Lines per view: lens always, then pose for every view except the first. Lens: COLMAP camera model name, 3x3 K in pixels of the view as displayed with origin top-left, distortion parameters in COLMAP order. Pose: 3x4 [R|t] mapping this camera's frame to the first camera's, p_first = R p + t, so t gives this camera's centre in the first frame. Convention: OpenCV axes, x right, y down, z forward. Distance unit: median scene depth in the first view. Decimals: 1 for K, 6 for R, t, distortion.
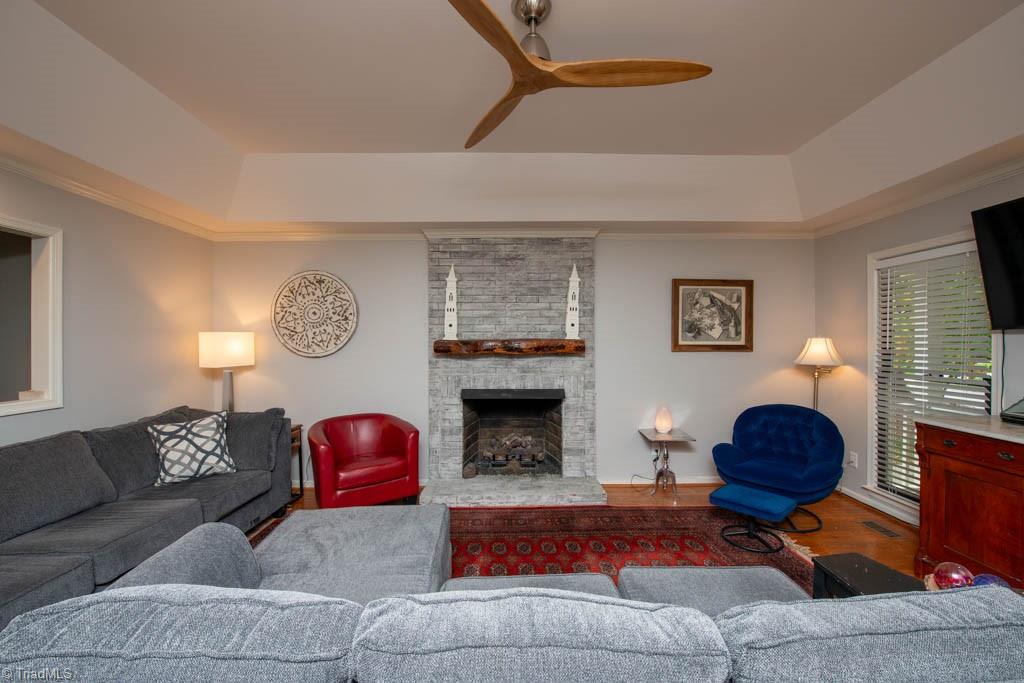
lens RADIAL K [[409.5, 0, 517.2], [0, 409.5, 341.3], [0, 0, 1]] dist [0.008674, -0.002241]
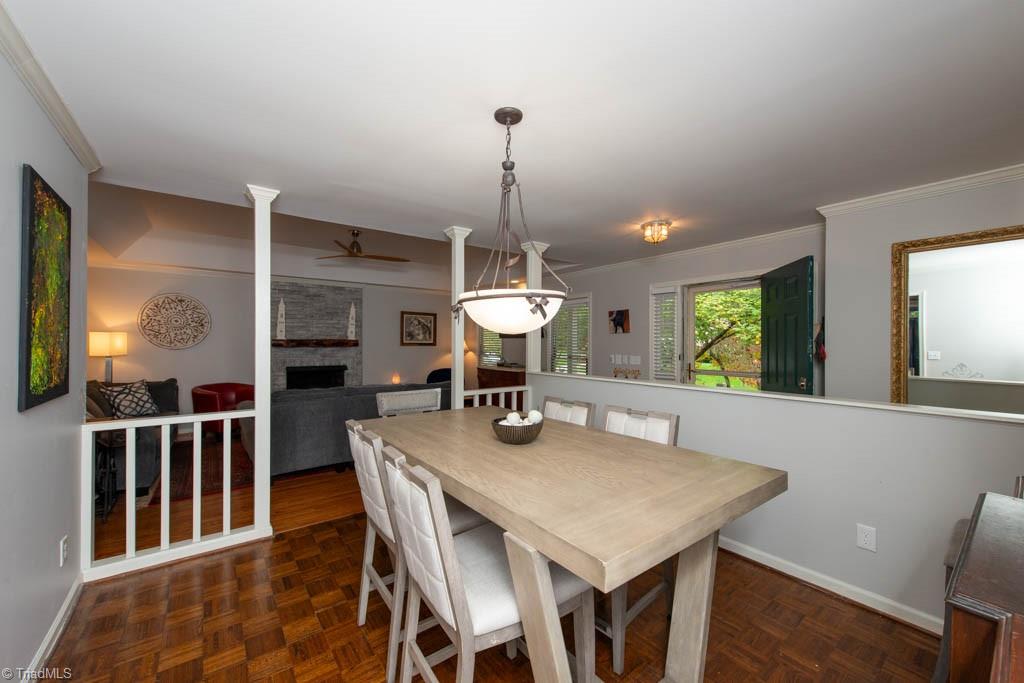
lens RADIAL K [[409.5, 0, 516.0], [0, 409.5, 342.9], [0, 0, 1]] dist [0.008674, -0.002241]
pose [[0.803646, 0.005689, 0.595080, -0.395703], [-0.008153, 0.999966, 0.001451, 0.001878], [-0.595052, -0.006018, 0.803665, -1.037599]]
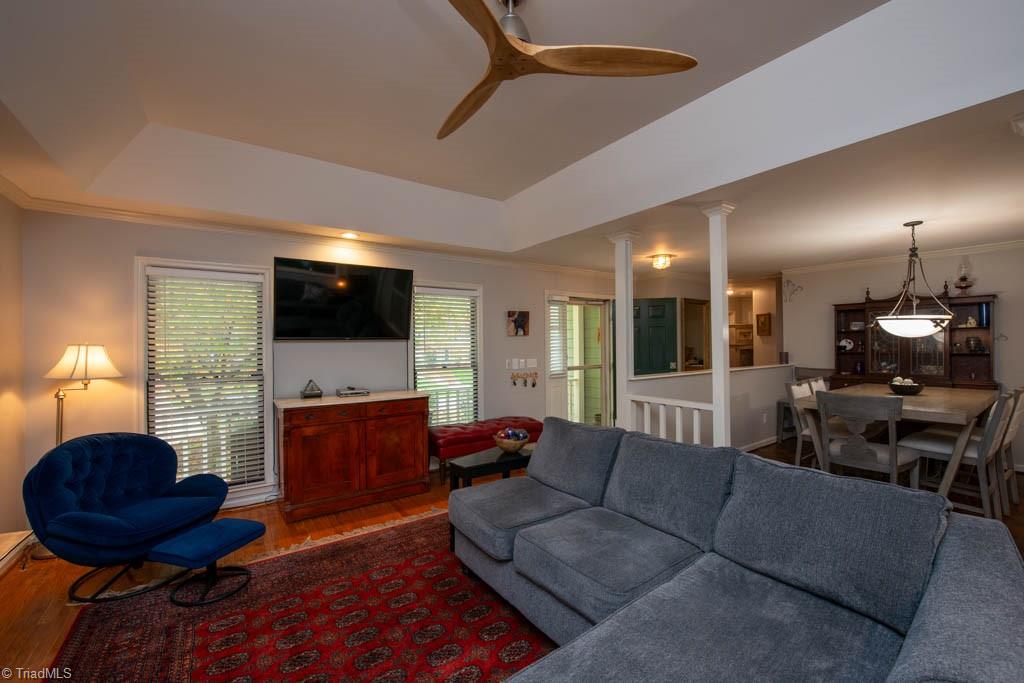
lens RADIAL K [[409.5, 0, 511.2], [0, 409.5, 345.7], [0, 0, 1]] dist [0.008674, -0.002241]
pose [[-0.560089, 0.006338, 0.828408, -0.340255], [0.010571, 0.999944, -0.000503, -0.000028], [-0.828365, 0.008475, -0.560124, 0.712680]]
